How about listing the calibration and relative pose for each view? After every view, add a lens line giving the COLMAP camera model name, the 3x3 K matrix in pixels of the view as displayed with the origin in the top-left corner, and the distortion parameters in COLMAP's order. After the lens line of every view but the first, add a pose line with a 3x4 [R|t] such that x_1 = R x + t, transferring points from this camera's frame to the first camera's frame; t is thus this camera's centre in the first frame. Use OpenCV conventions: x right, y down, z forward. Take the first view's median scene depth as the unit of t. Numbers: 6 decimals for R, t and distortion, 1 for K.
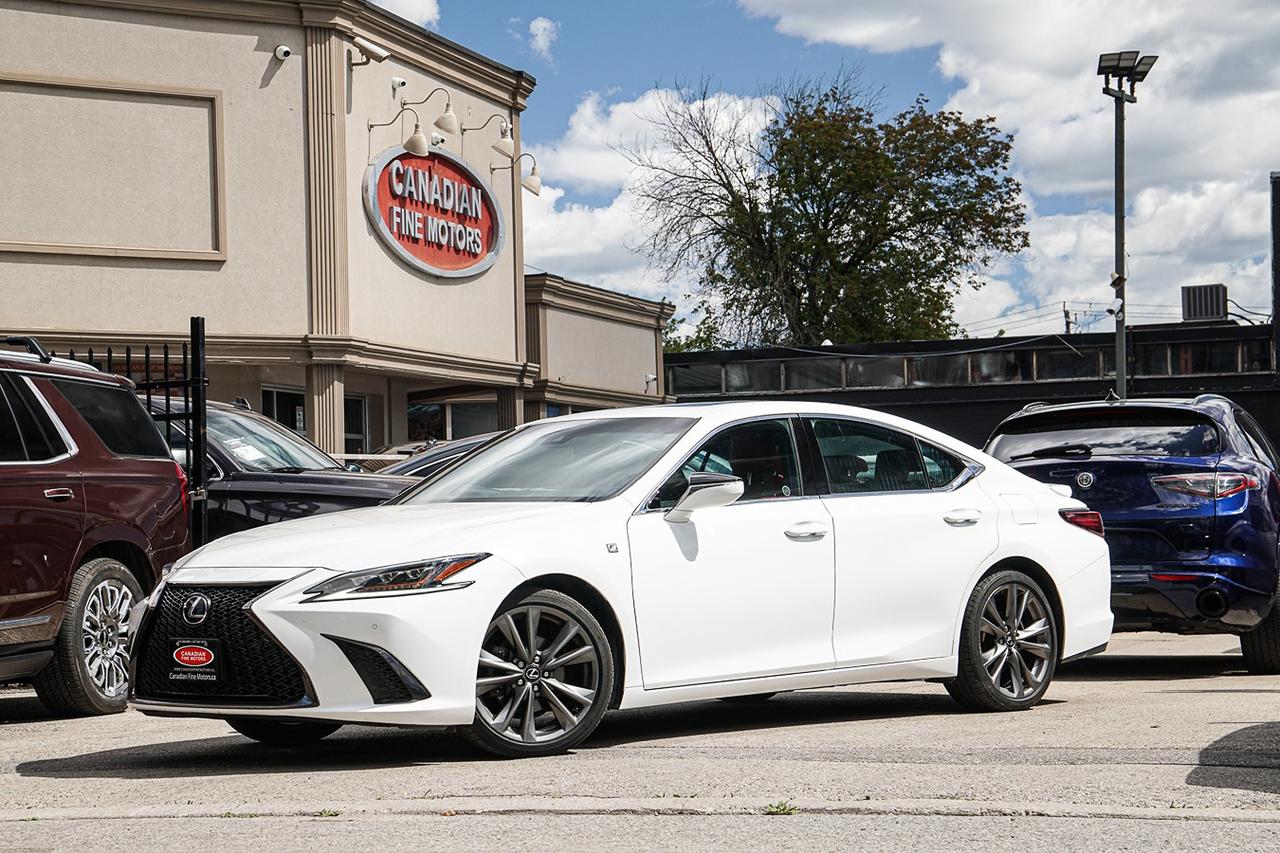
lens RADIAL K [[2706.1, 0, 638.8], [0, 2706.1, 428.6], [0, 0, 1]] dist [0.501901, 0.000000]
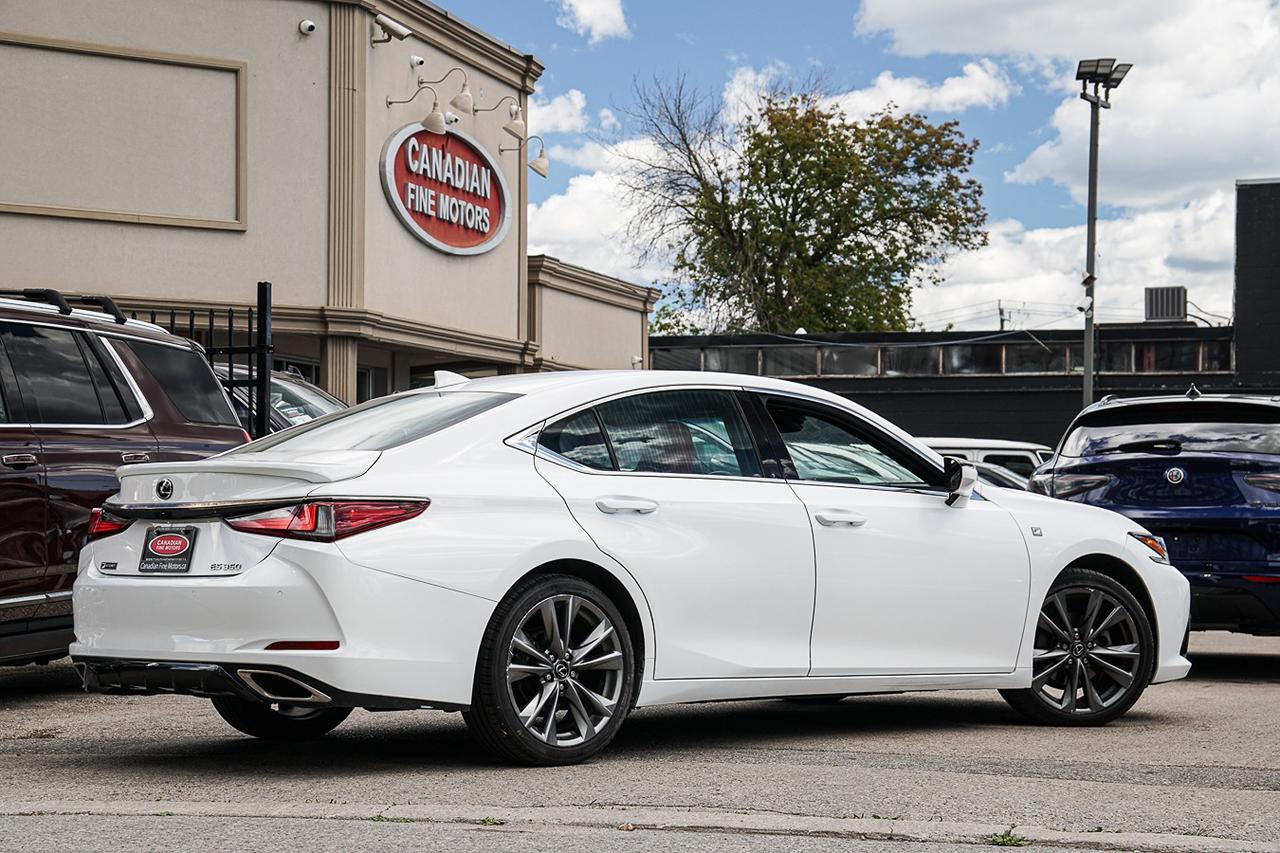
lens RADIAL K [[2542.7, 0, 637.1], [0, 2542.7, 434.6], [0, 0, 1]] dist [0.418521, 0.000000]
pose [[0.999234, 0.029921, 0.025238, -0.026745], [-0.030177, 0.999496, 0.009813, 0.000357], [-0.024932, -0.010567, 0.999633, 0.042746]]
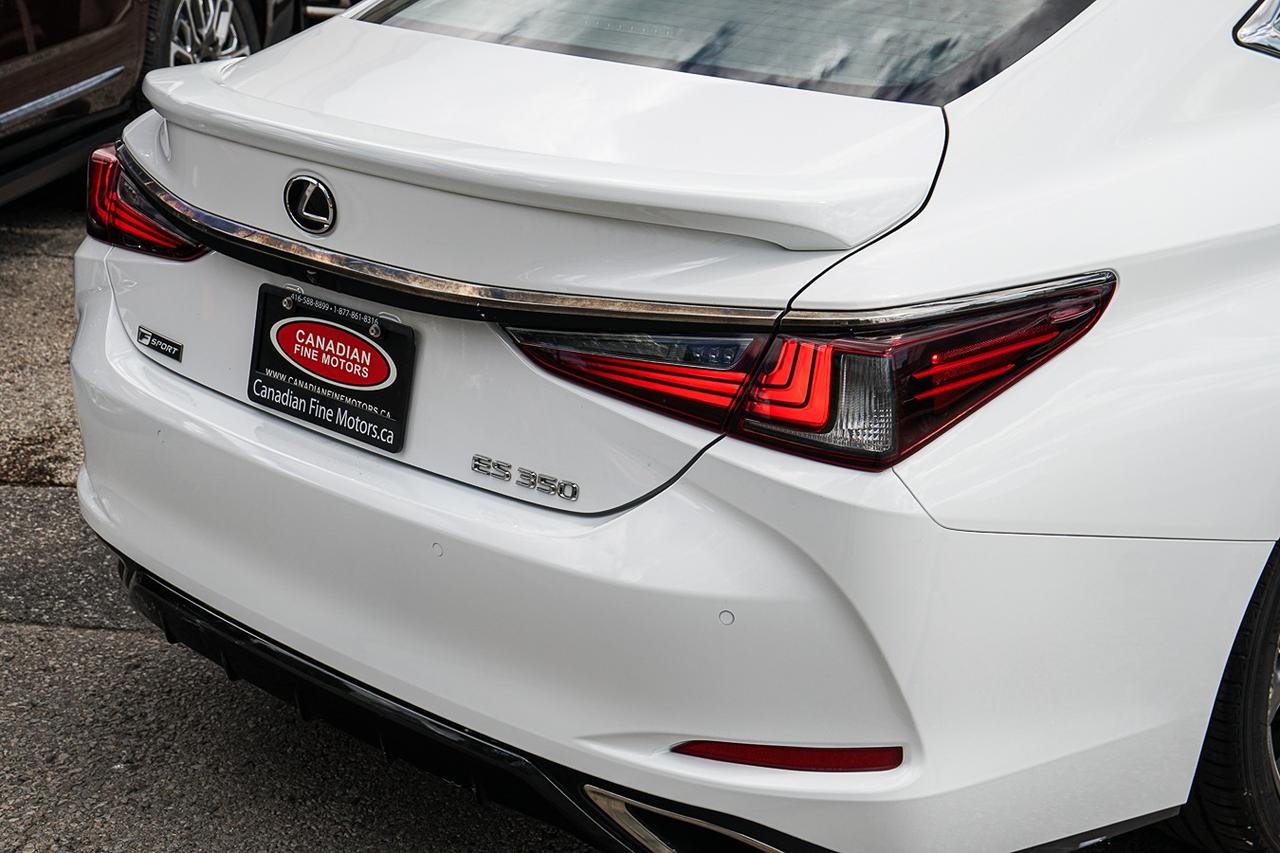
lens RADIAL K [[2034.1, 0, 636.1], [0, 2034.1, 421.9], [0, 0, 1]] dist [0.119821, 0.000000]
pose [[0.995025, -0.006748, 0.099393, -0.070503], [-0.031093, 0.926829, 0.374194, -0.012685], [-0.094645, -0.375423, 0.922009, 0.269773]]
